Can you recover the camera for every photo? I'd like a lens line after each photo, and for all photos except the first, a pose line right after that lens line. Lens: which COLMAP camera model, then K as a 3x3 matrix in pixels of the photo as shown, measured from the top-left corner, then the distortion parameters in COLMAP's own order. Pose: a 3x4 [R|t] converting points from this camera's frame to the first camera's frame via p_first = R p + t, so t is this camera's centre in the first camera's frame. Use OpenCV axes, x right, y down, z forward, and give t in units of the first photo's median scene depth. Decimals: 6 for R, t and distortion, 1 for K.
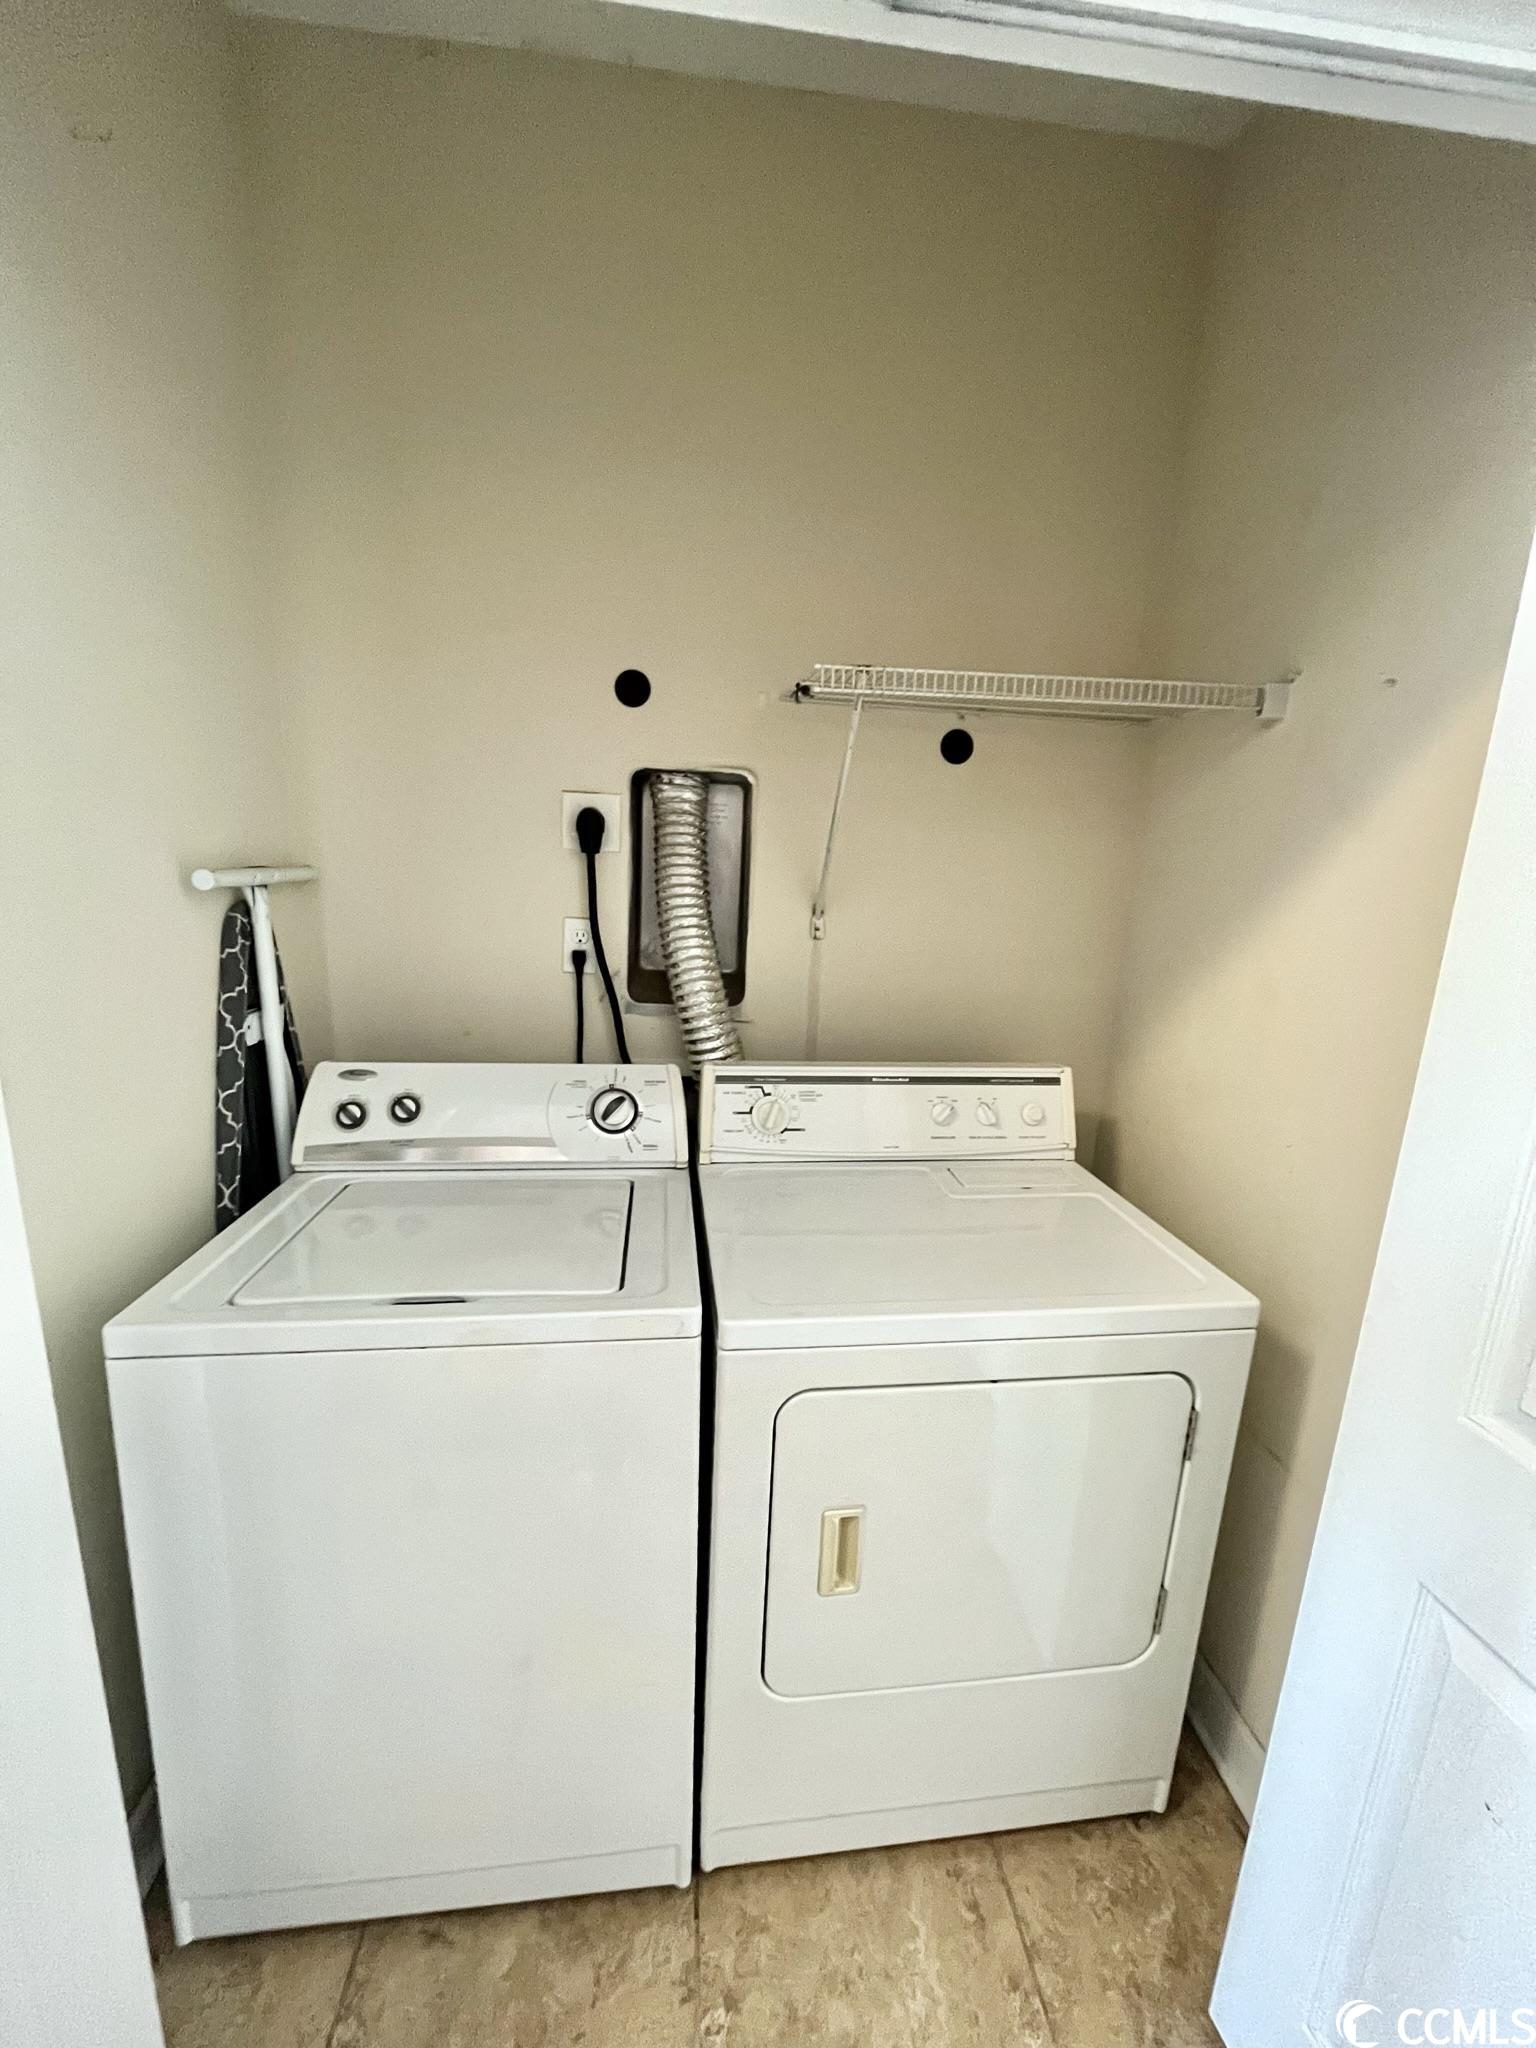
lens RADIAL K [[826.3, 0, 768.1], [0, 826.3, 1027.2], [0, 0, 1]] dist [-0.003195, 0.000237]
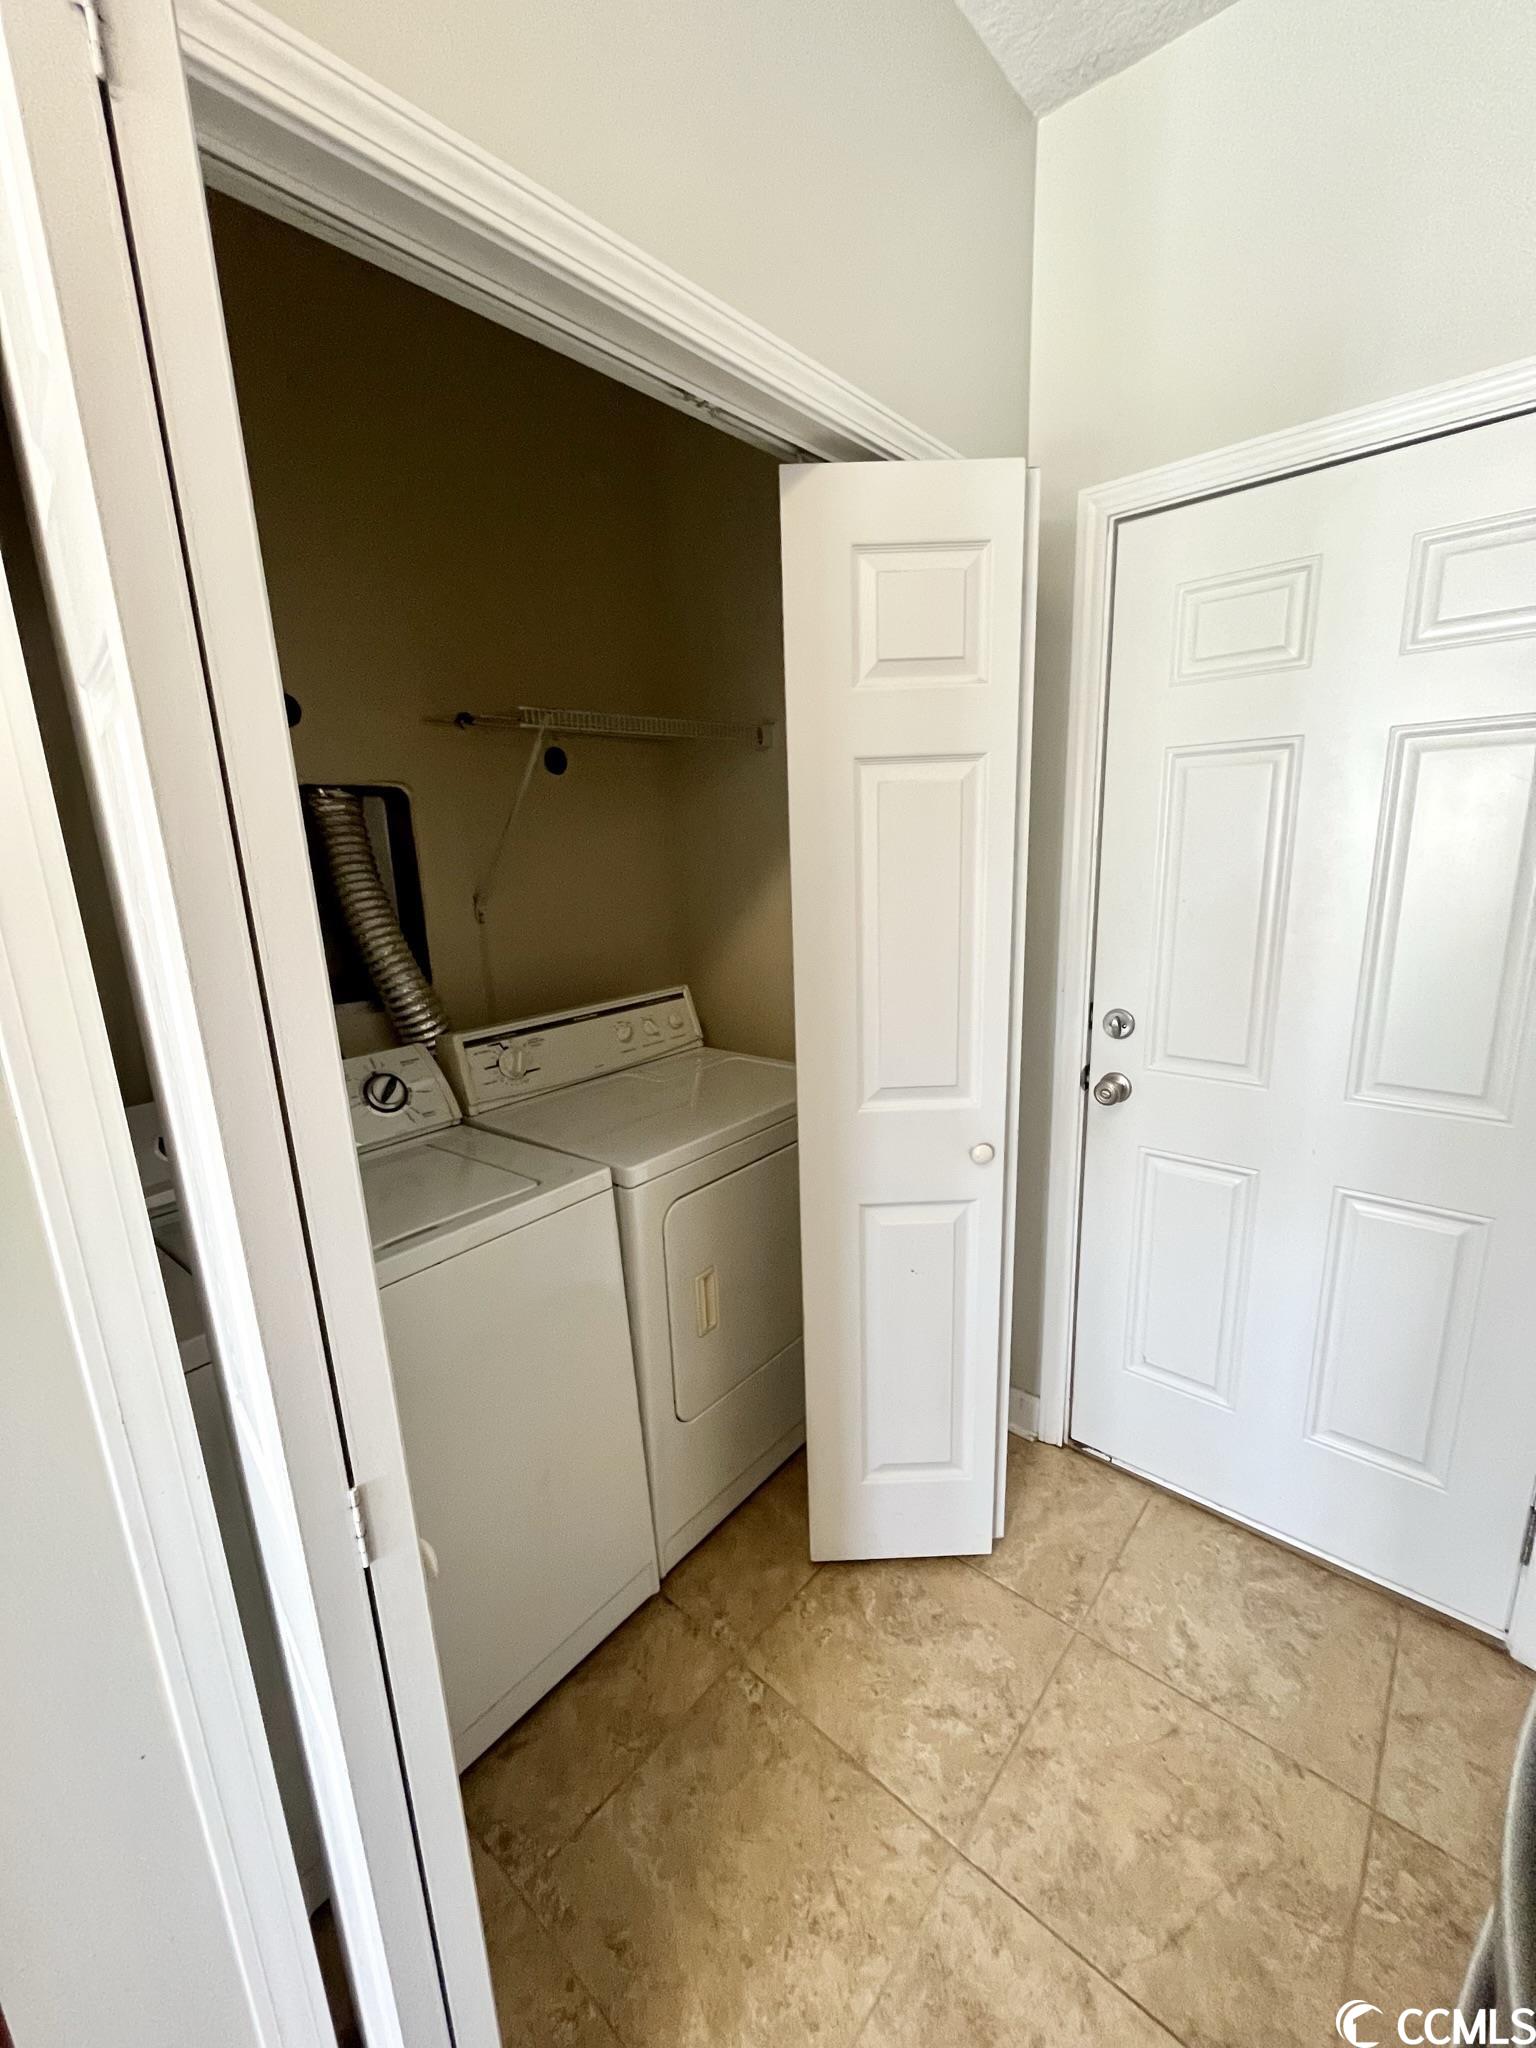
lens RADIAL K [[826.3, 0, 768.1], [0, 826.3, 1027.2], [0, 0, 1]] dist [-0.003195, 0.000237]
pose [[0.729181, -0.217341, 0.648890, -0.502546], [0.209136, 0.973634, 0.091098, 0.020762], [-0.651580, 0.069280, 0.755409, -0.182126]]
